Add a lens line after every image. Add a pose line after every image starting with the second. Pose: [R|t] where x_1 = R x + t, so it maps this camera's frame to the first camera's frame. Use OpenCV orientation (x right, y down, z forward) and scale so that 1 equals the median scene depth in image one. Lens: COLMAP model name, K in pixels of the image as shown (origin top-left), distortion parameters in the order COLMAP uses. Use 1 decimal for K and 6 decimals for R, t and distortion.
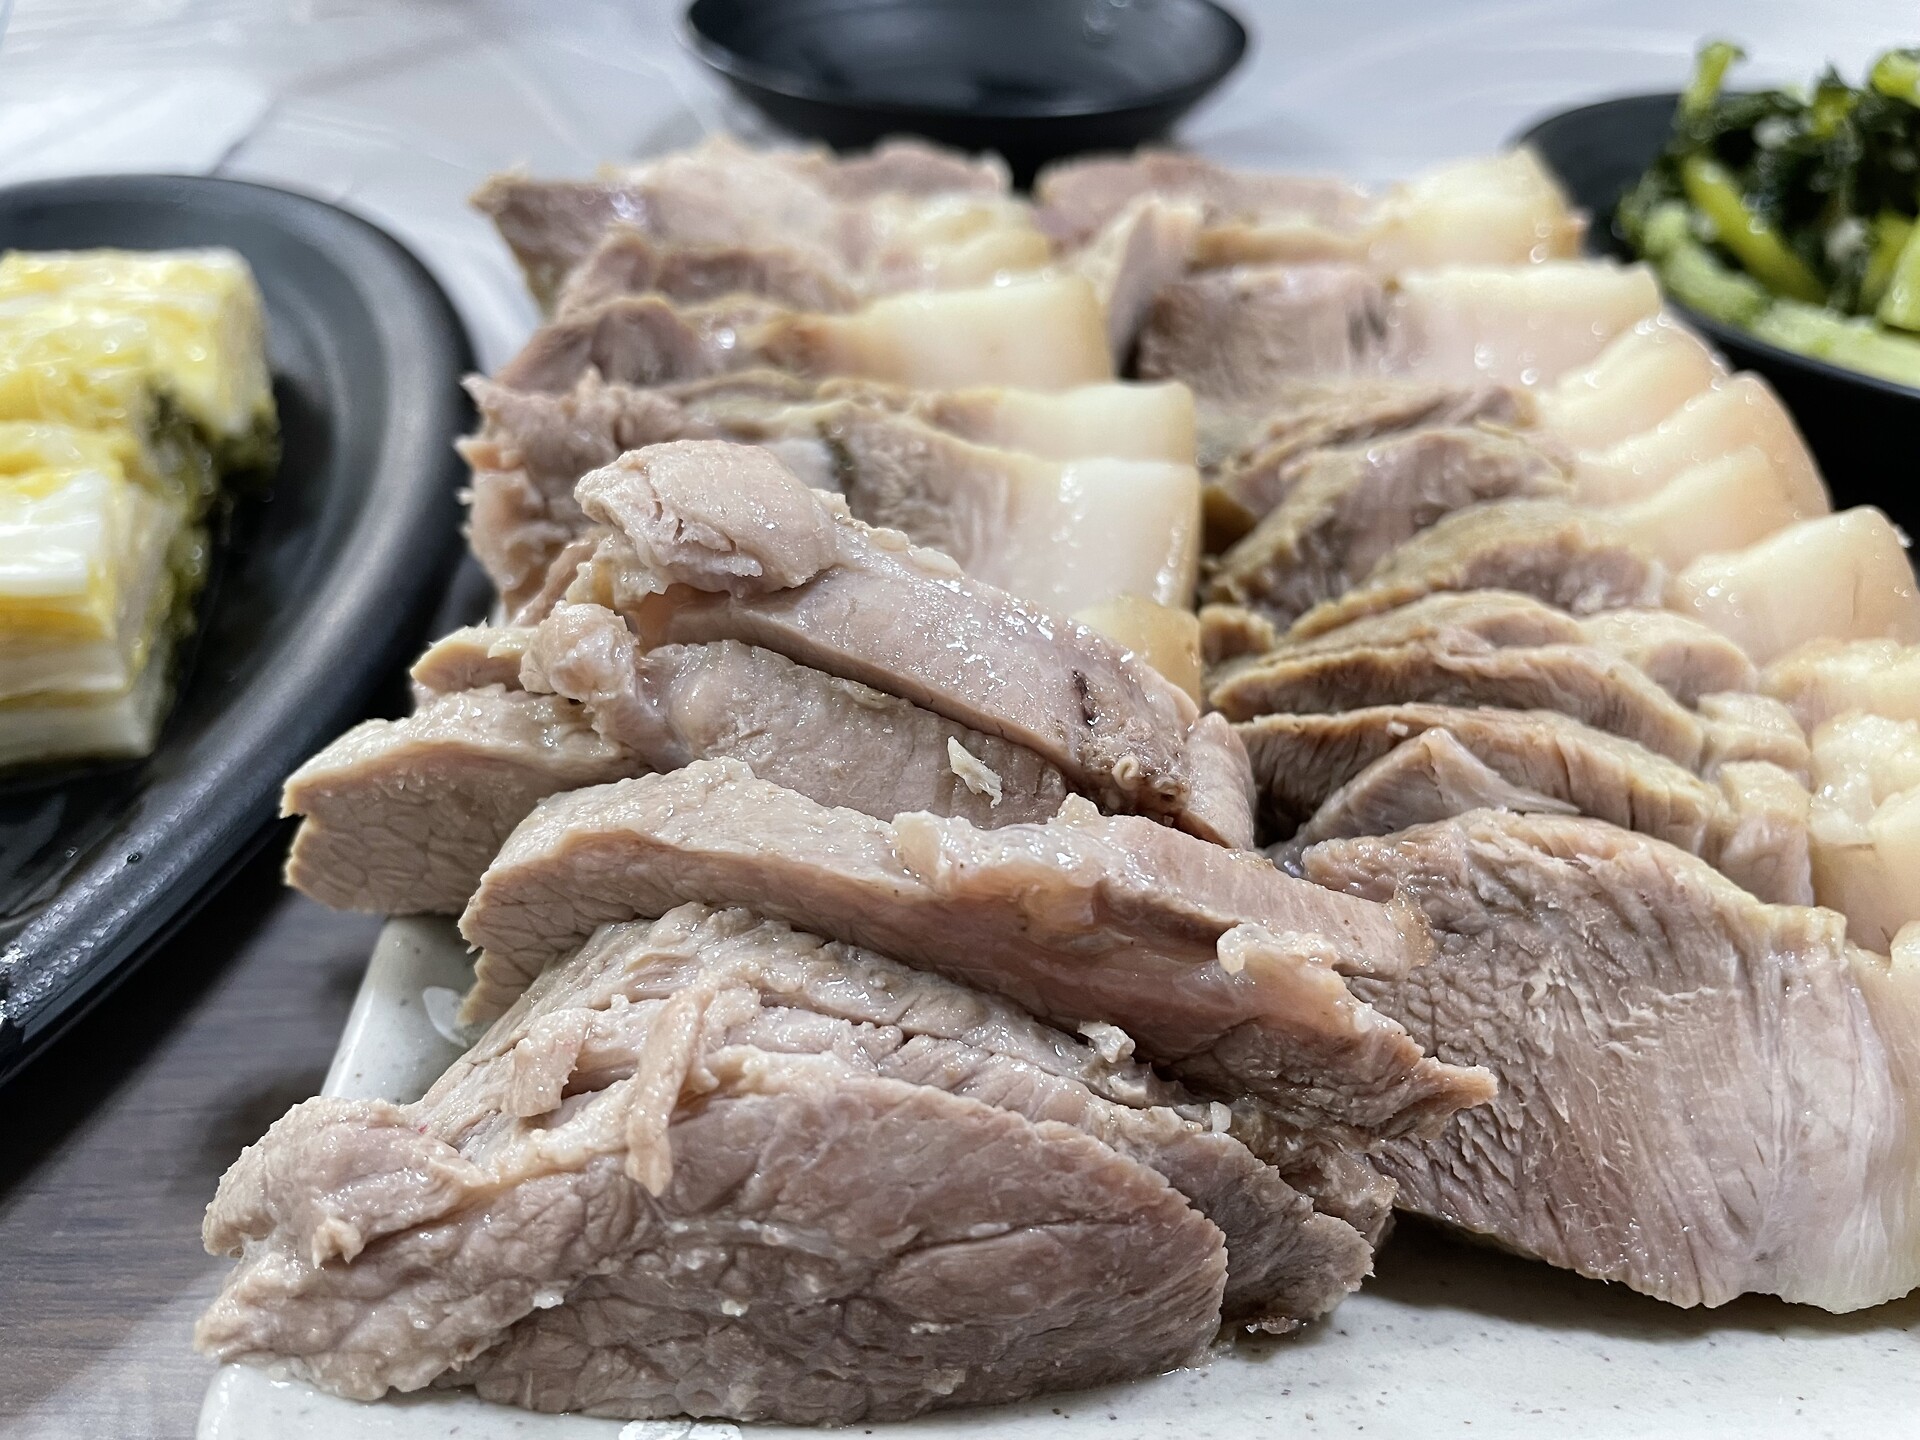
lens RADIAL K [[1500.6, 0, 920.8], [0, 1500.6, 718.5], [0, 0, 1]] dist [0.053042, -0.124480]
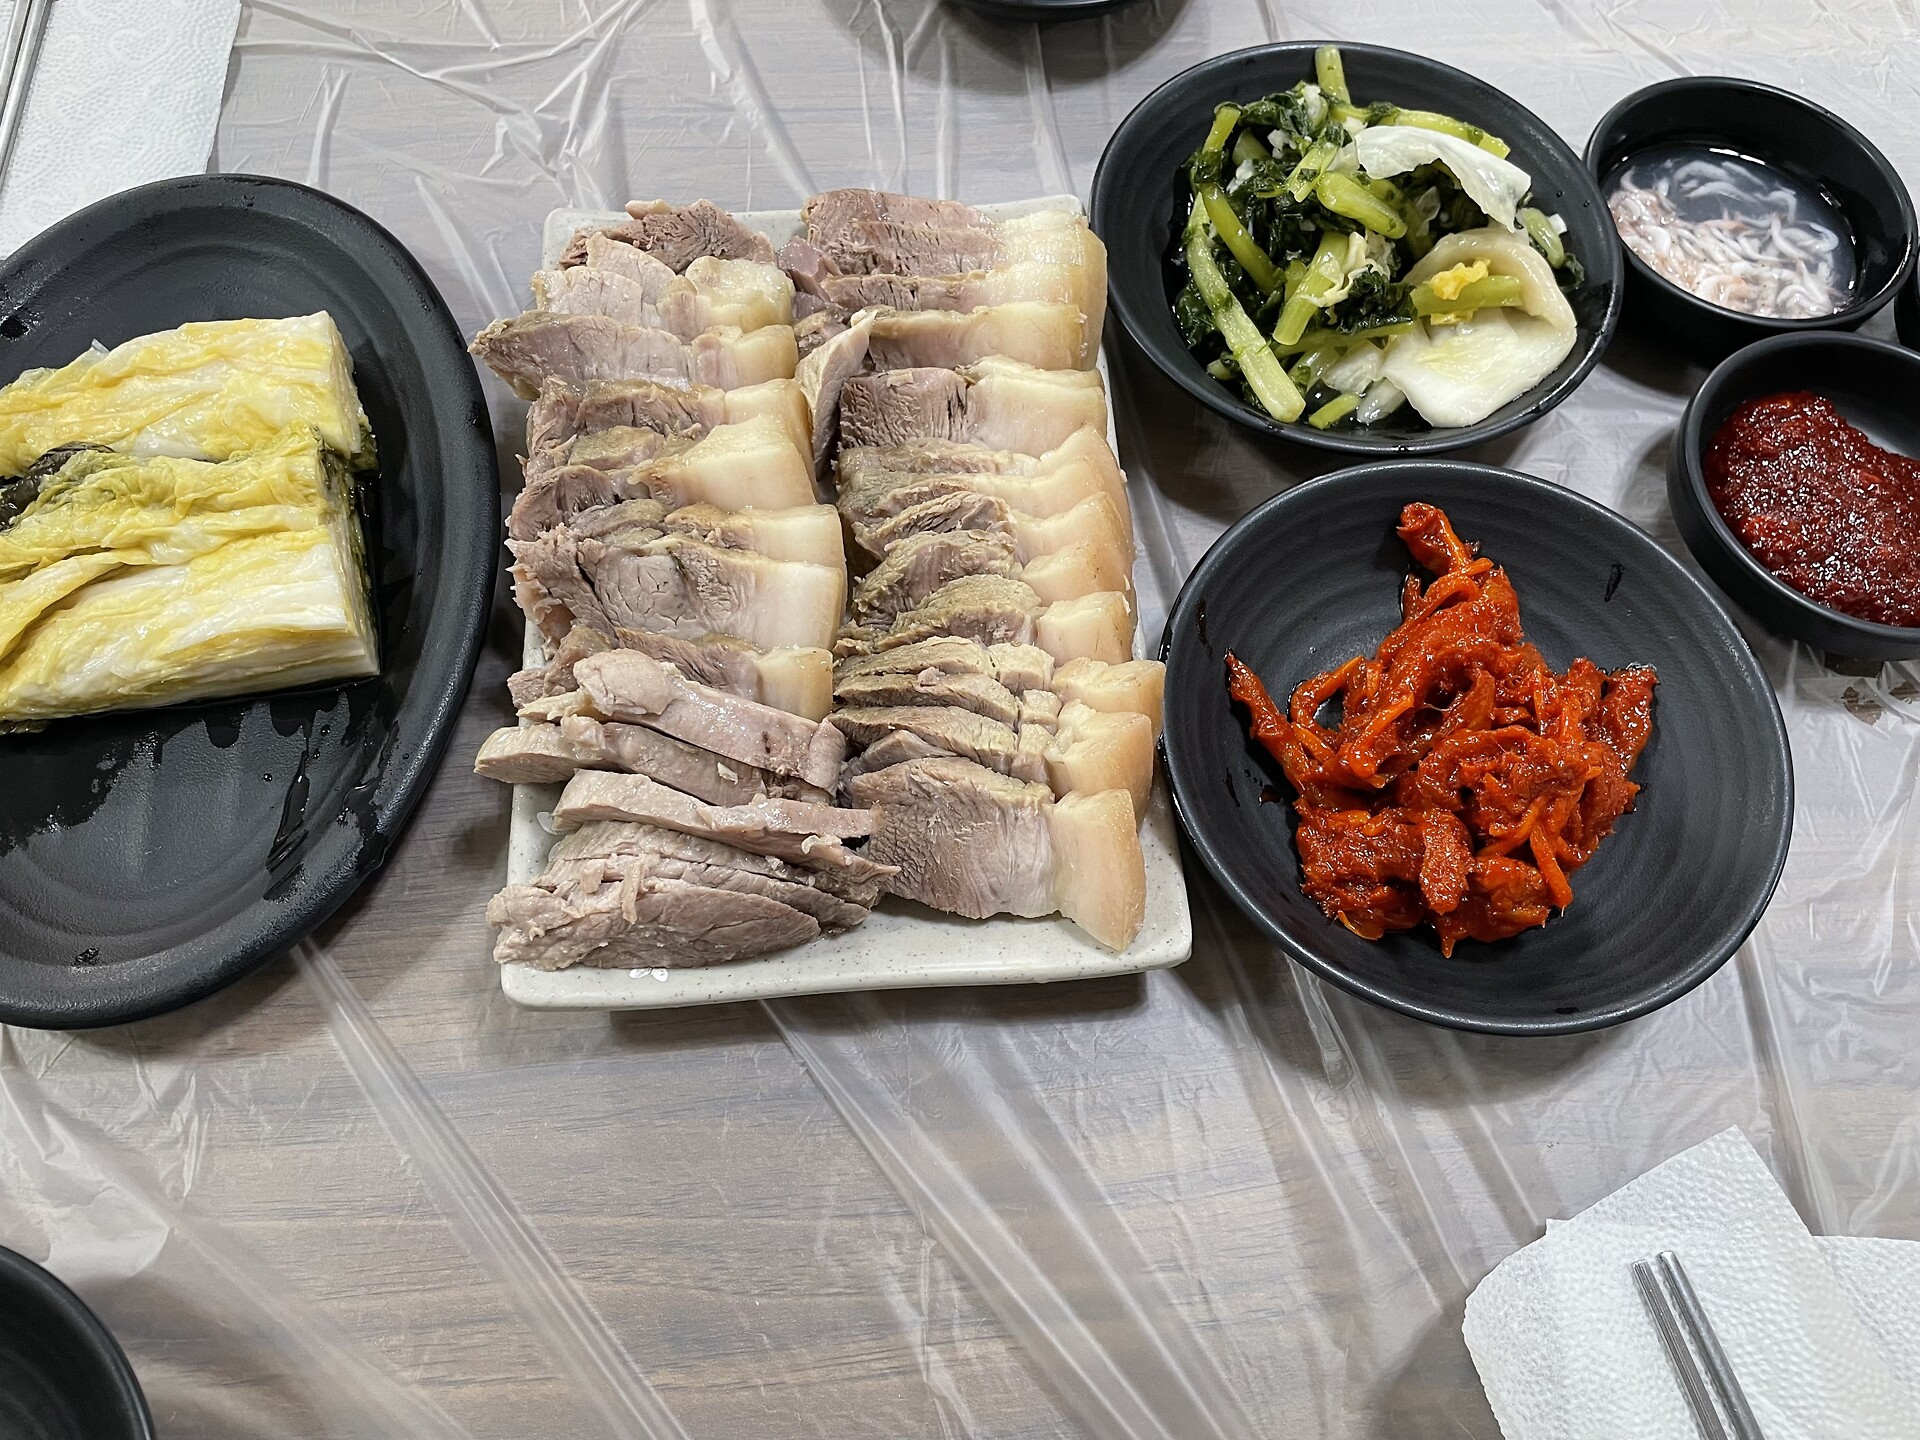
lens RADIAL K [[1500.6, 0, 920.8], [0, 1500.6, 718.5], [0, 0, 1]] dist [0.053042, -0.124480]
pose [[0.999231, -0.034918, 0.017809, 0.352417], [0.023091, 0.891524, 0.452385, -1.331576], [-0.031674, -0.451626, 0.891645, -1.509648]]
